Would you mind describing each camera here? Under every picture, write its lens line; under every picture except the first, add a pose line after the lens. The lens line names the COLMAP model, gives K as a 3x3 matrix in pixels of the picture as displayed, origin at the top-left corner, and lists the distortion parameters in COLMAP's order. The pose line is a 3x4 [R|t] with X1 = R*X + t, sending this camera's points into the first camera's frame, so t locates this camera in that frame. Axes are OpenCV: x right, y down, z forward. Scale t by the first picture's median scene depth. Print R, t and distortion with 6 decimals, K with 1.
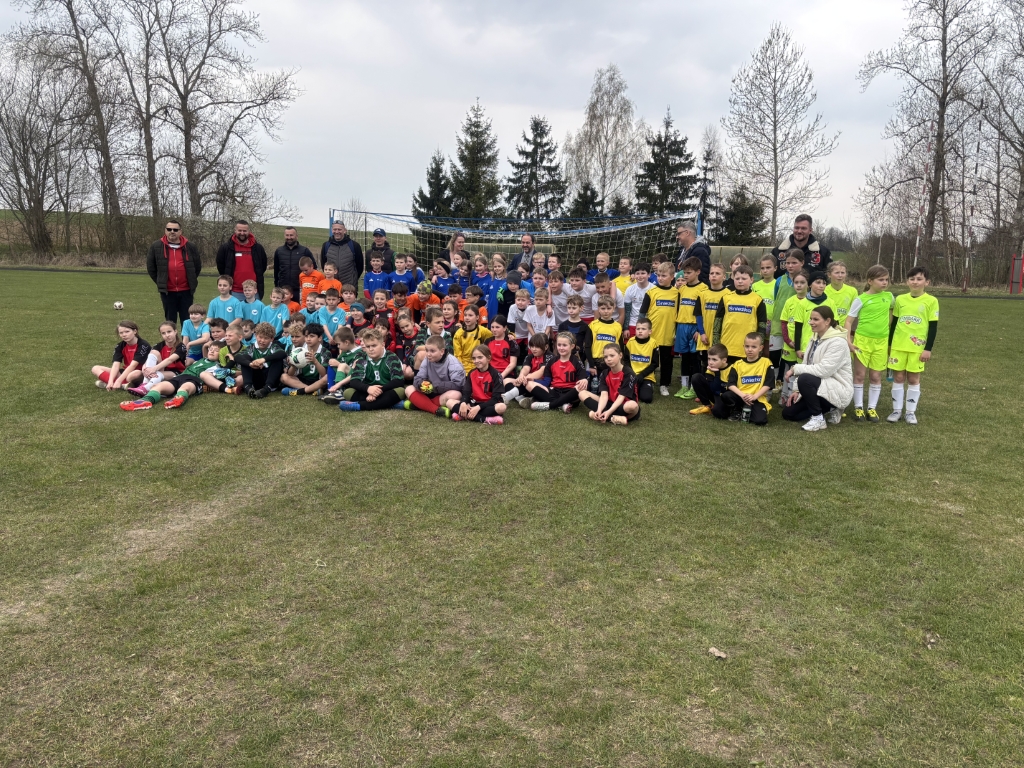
lens RADIAL K [[766.1, 0, 512.0], [0, 766.1, 384.0], [0, 0, 1]] dist [-0.006378, -0.005976]
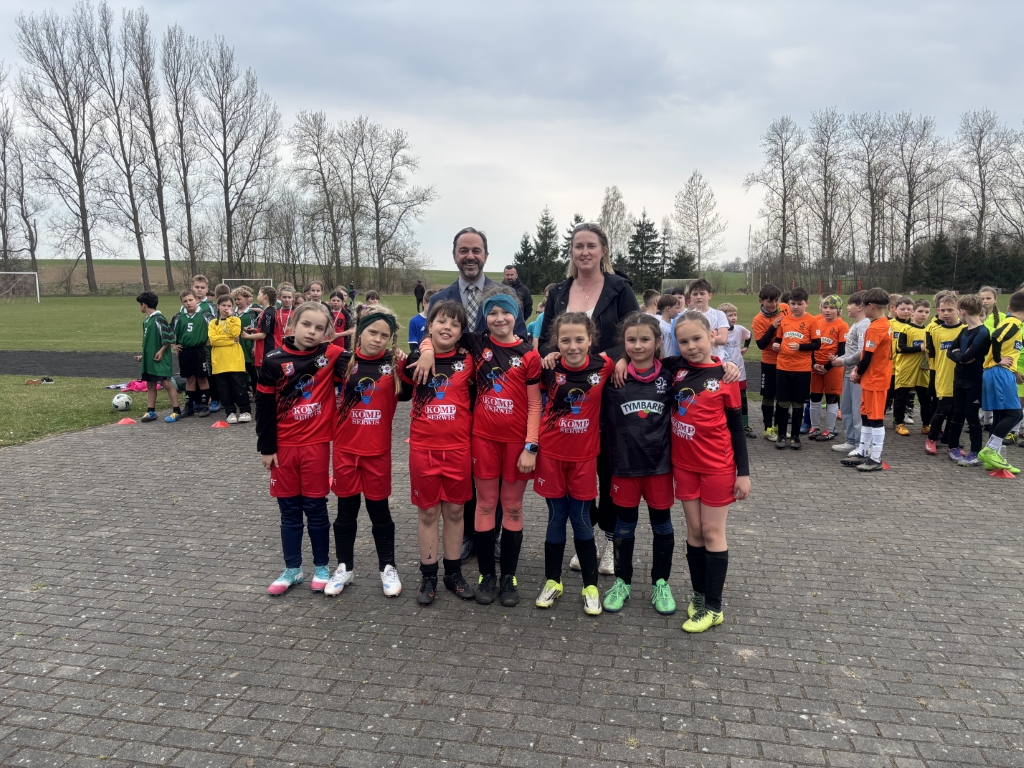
lens RADIAL K [[766.1, 0, 512.0], [0, 766.1, 384.0], [0, 0, 1]] dist [-0.006378, -0.005976]
pose [[0.999126, -0.029369, 0.029745, -0.200903], [0.030258, 0.999095, -0.029894, 0.135274], [-0.028841, 0.030767, 0.999110, -0.916634]]
